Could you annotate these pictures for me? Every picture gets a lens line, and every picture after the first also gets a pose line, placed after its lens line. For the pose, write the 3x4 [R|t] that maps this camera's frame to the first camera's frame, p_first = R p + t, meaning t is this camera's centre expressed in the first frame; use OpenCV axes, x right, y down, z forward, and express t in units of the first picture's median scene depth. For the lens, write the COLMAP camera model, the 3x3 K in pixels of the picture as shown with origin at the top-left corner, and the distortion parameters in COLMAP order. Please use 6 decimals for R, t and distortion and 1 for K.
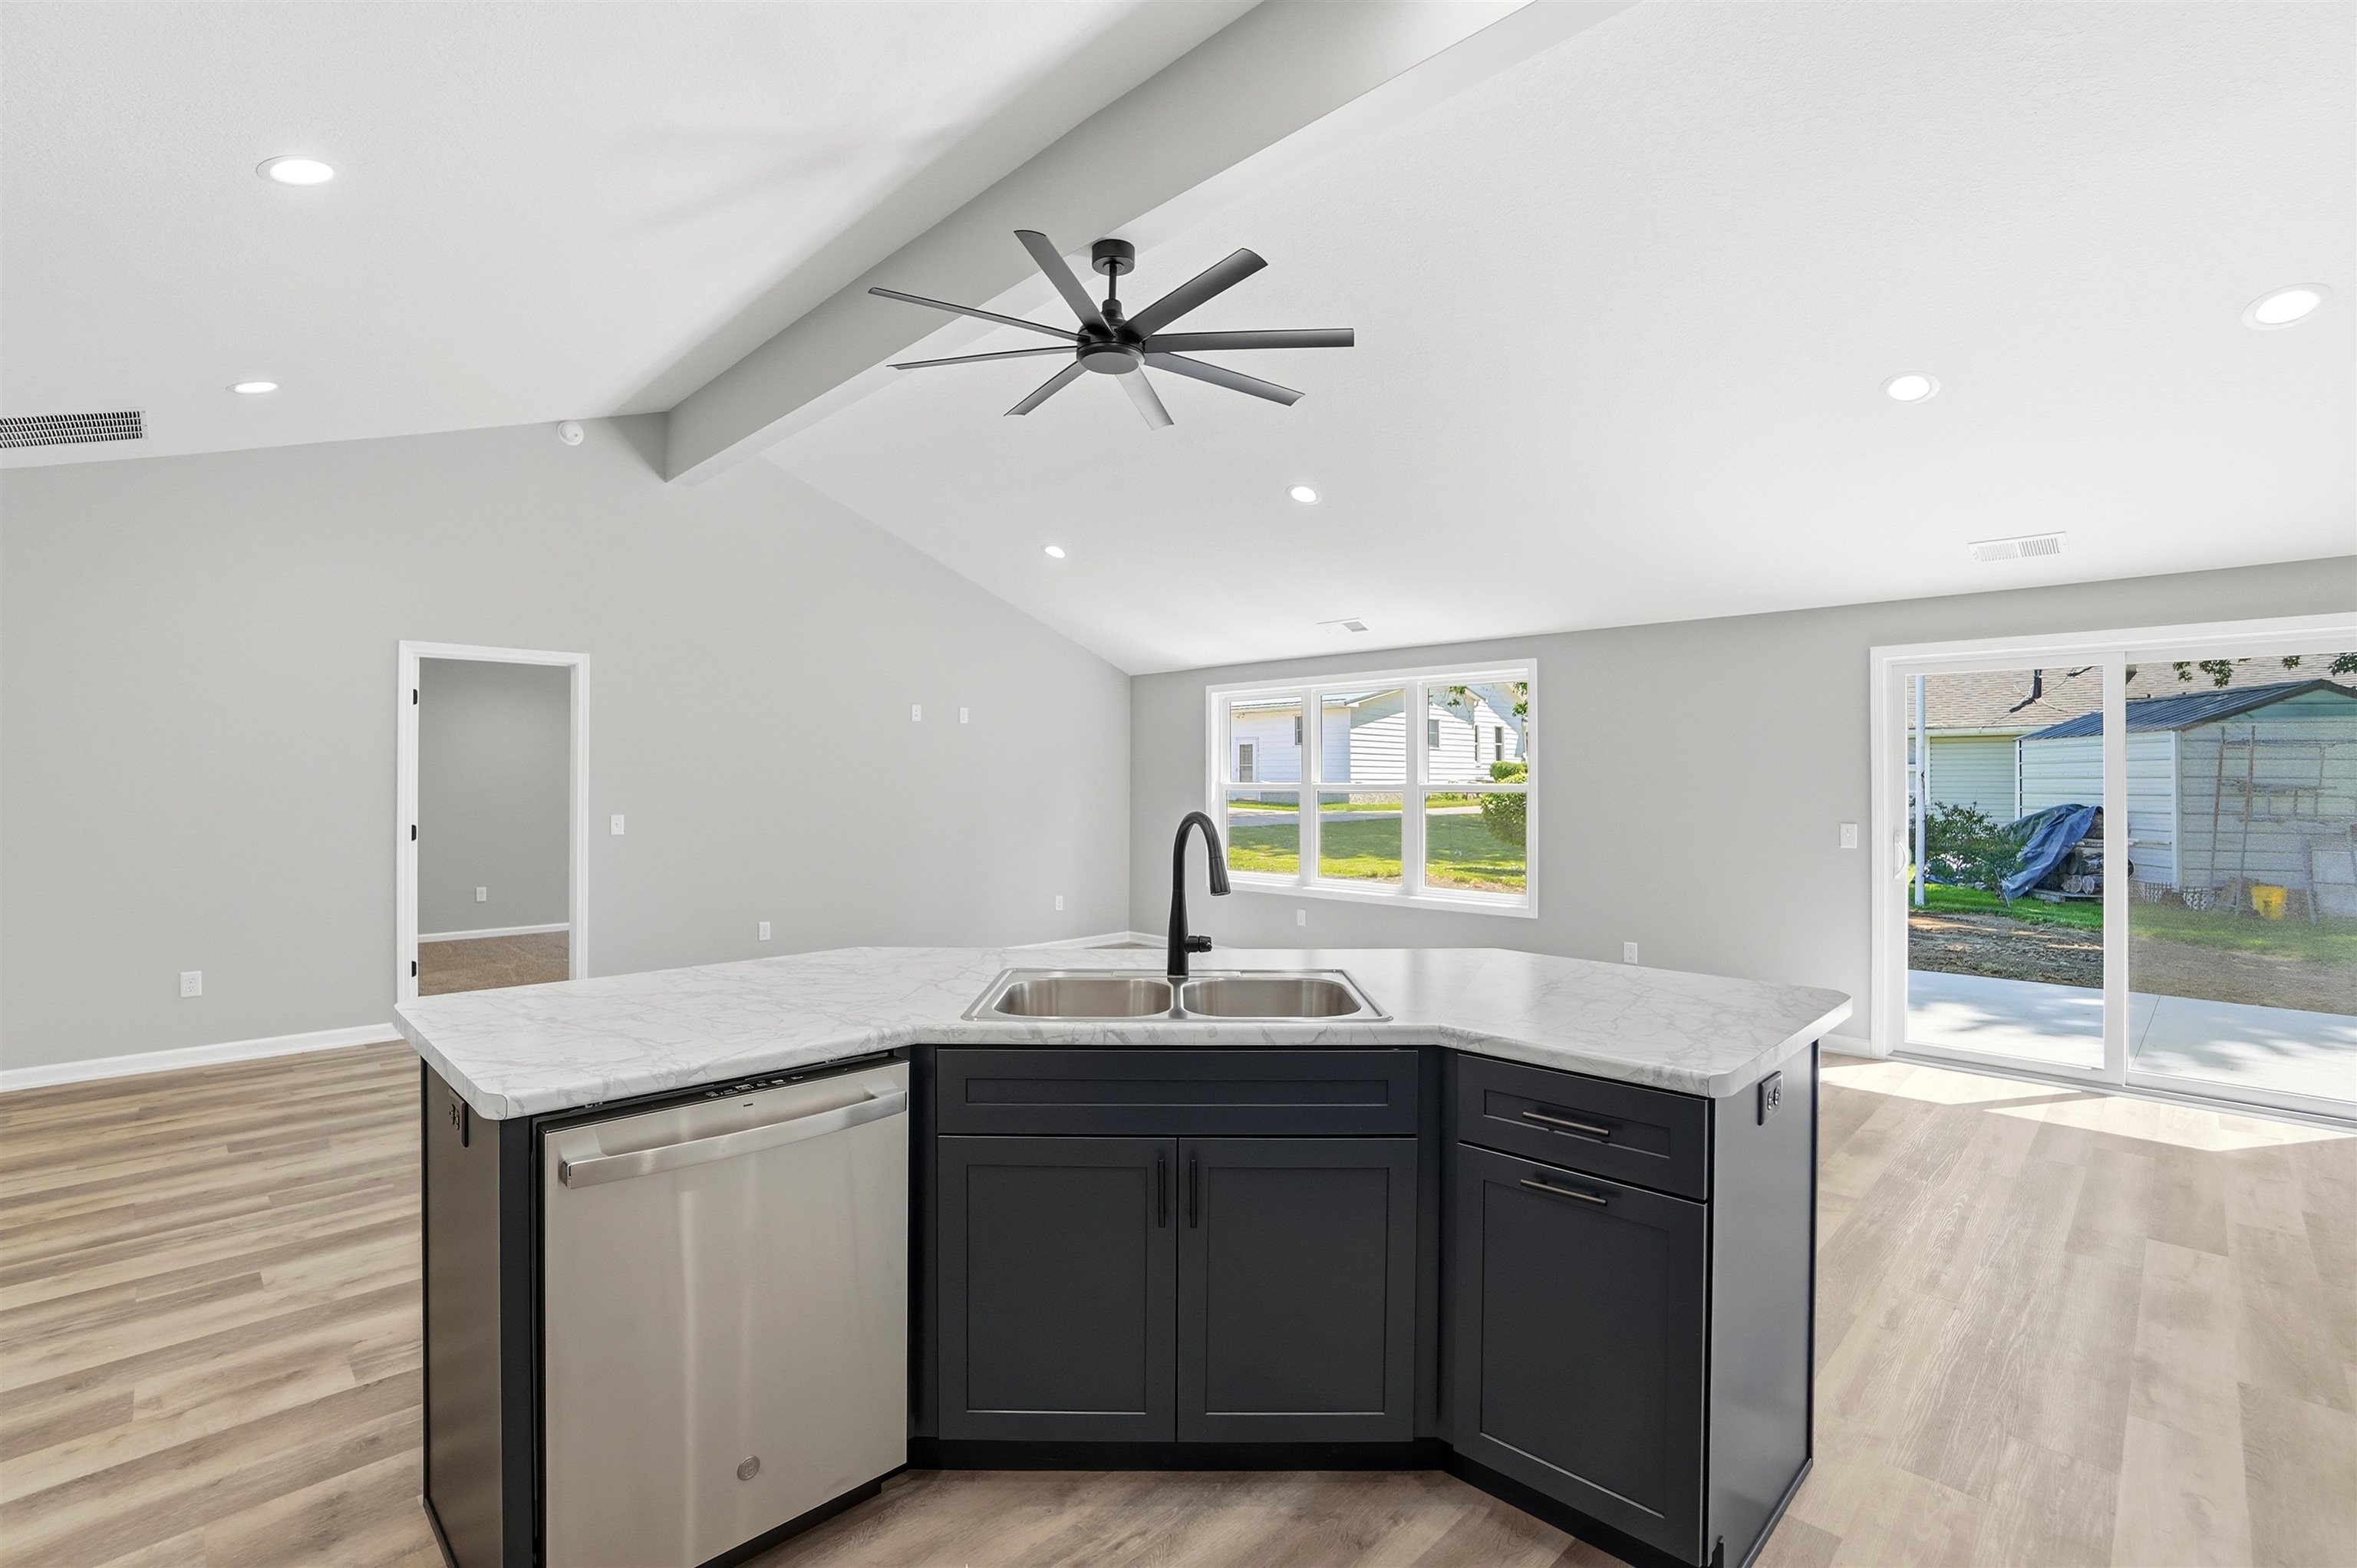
lens RADIAL K [[1060.9, 0, 1172.9], [0, 1060.9, 781.5], [0, 0, 1]] dist [-0.038730, 0.008420]
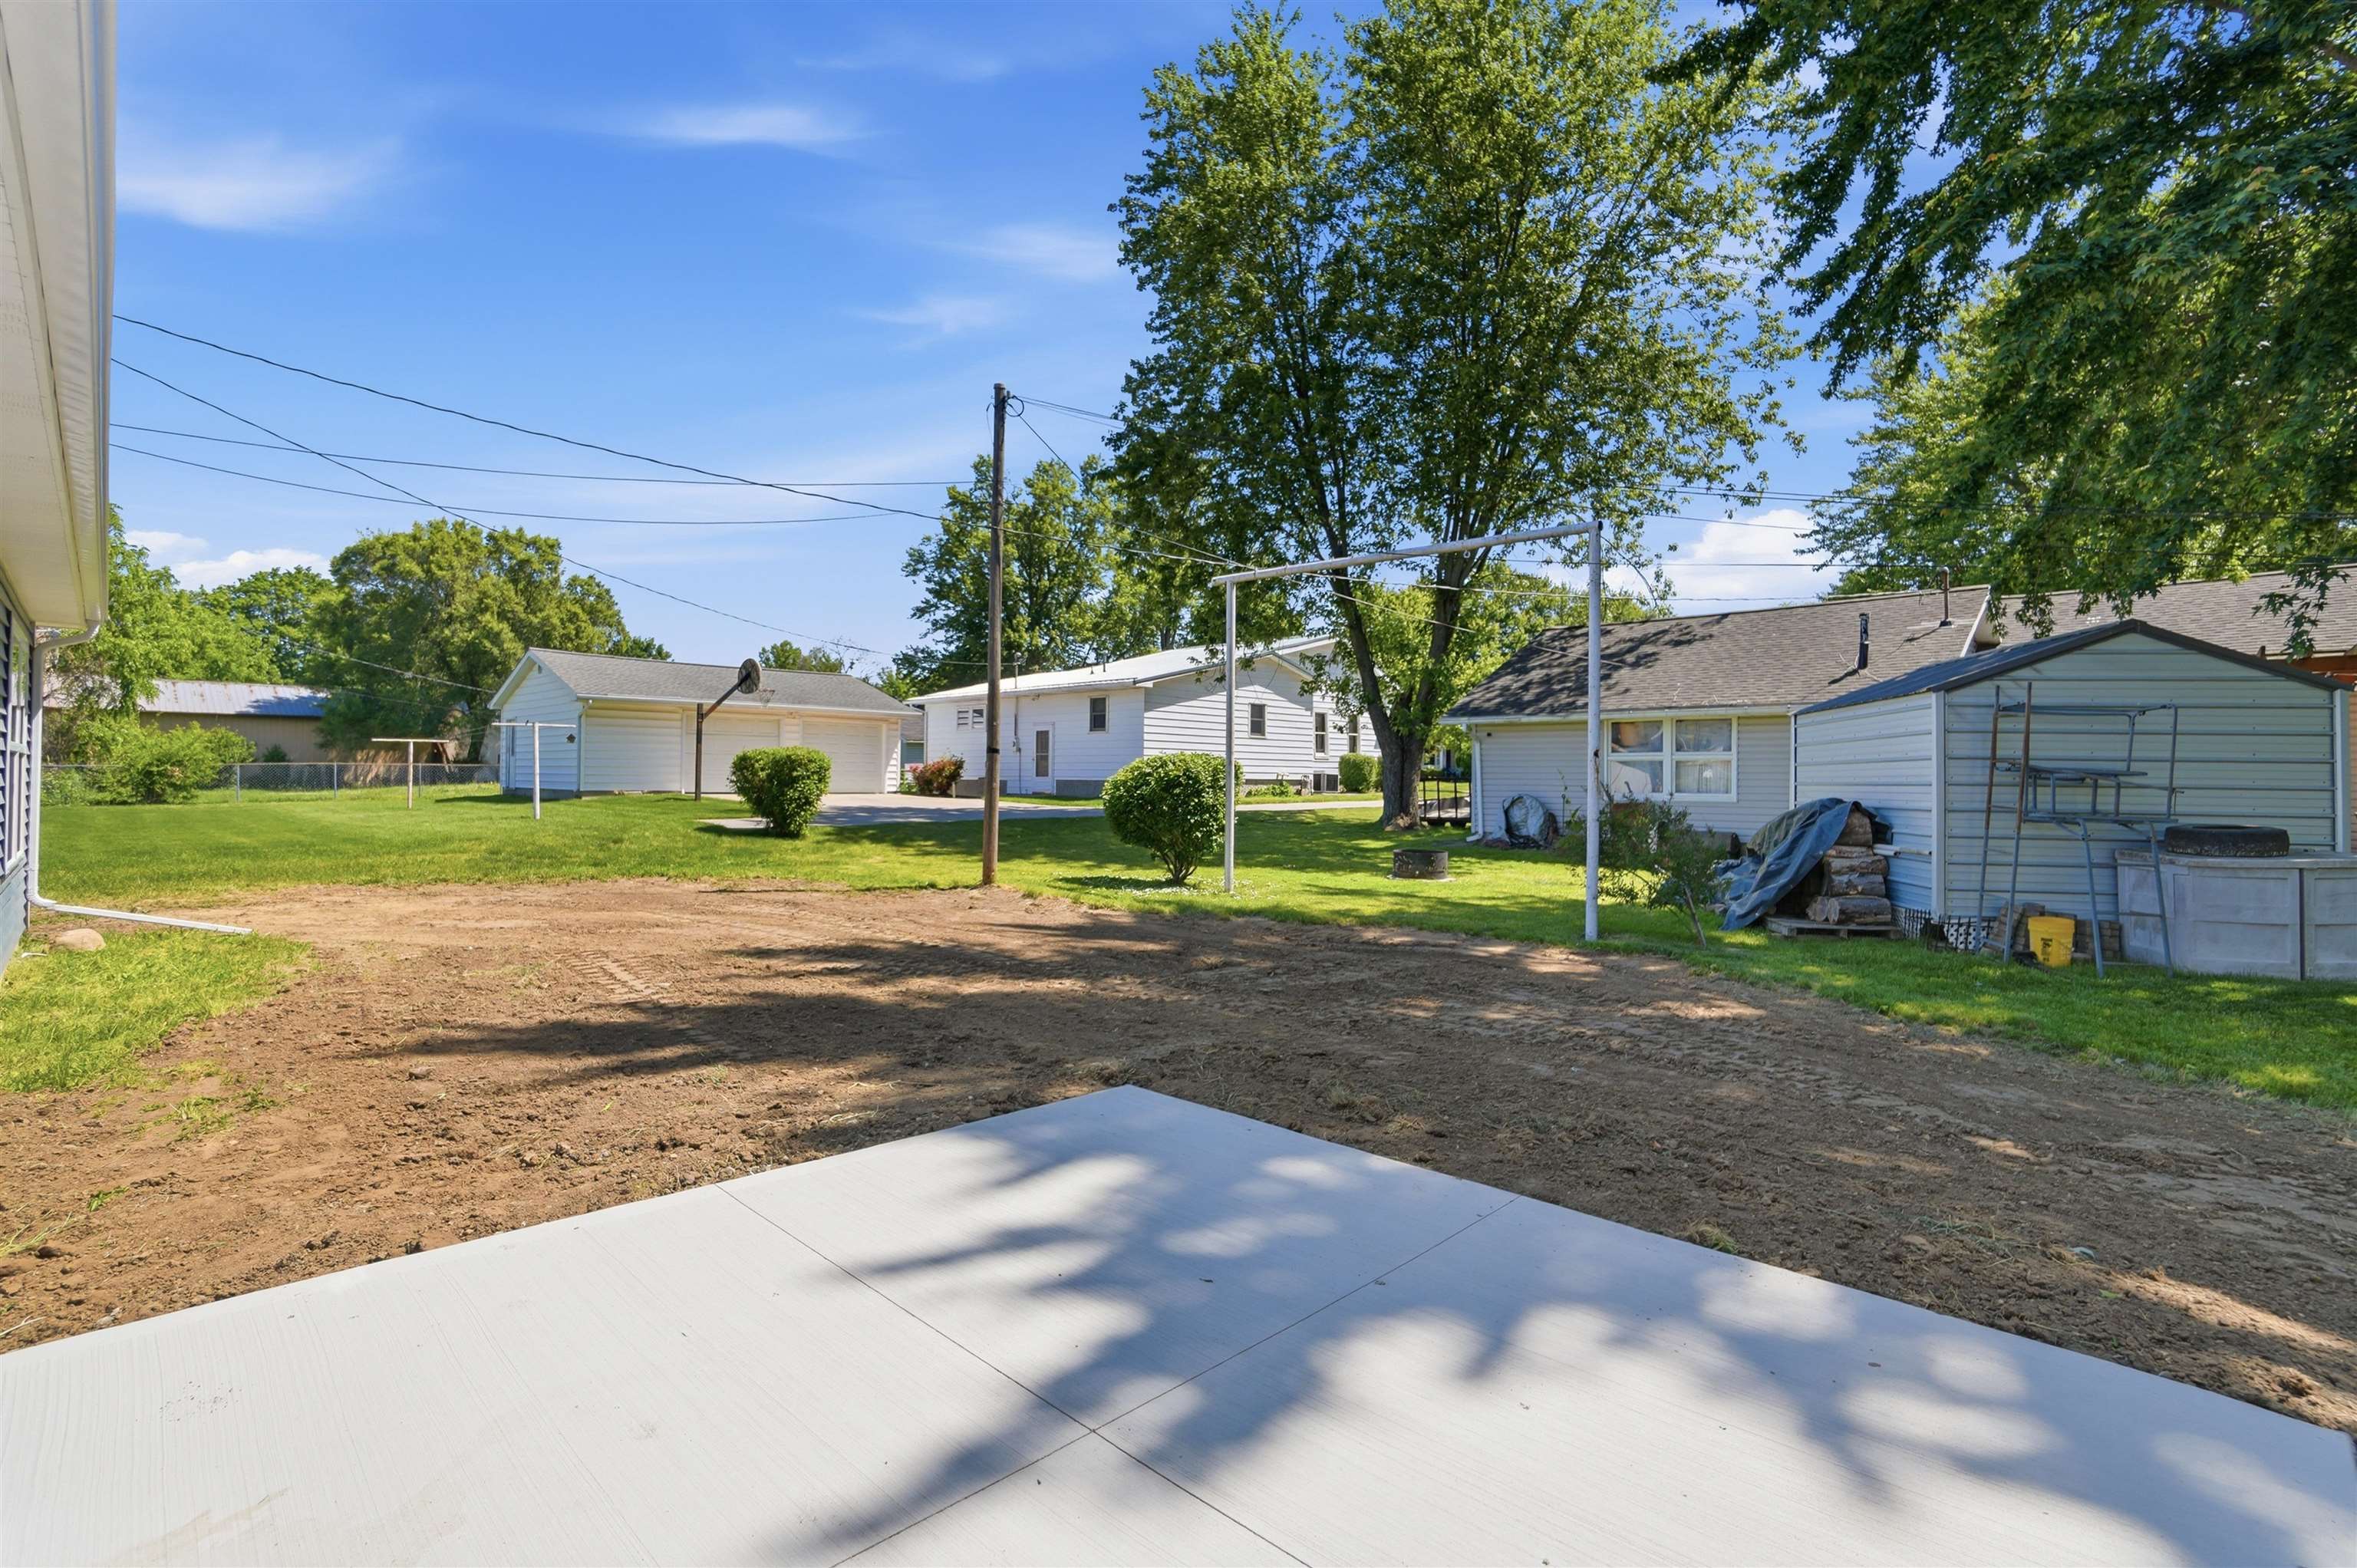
lens RADIAL K [[1060.9, 0, 1202.0], [0, 1060.9, 770.4], [0, 0, 1]] dist [-0.038730, 0.008420]
pose [[0.999803, 0.006861, 0.018626, 0.461679], [-0.006684, 0.999932, -0.009528, 0.013556], [-0.018690, 0.009401, 0.999781, 0.300188]]
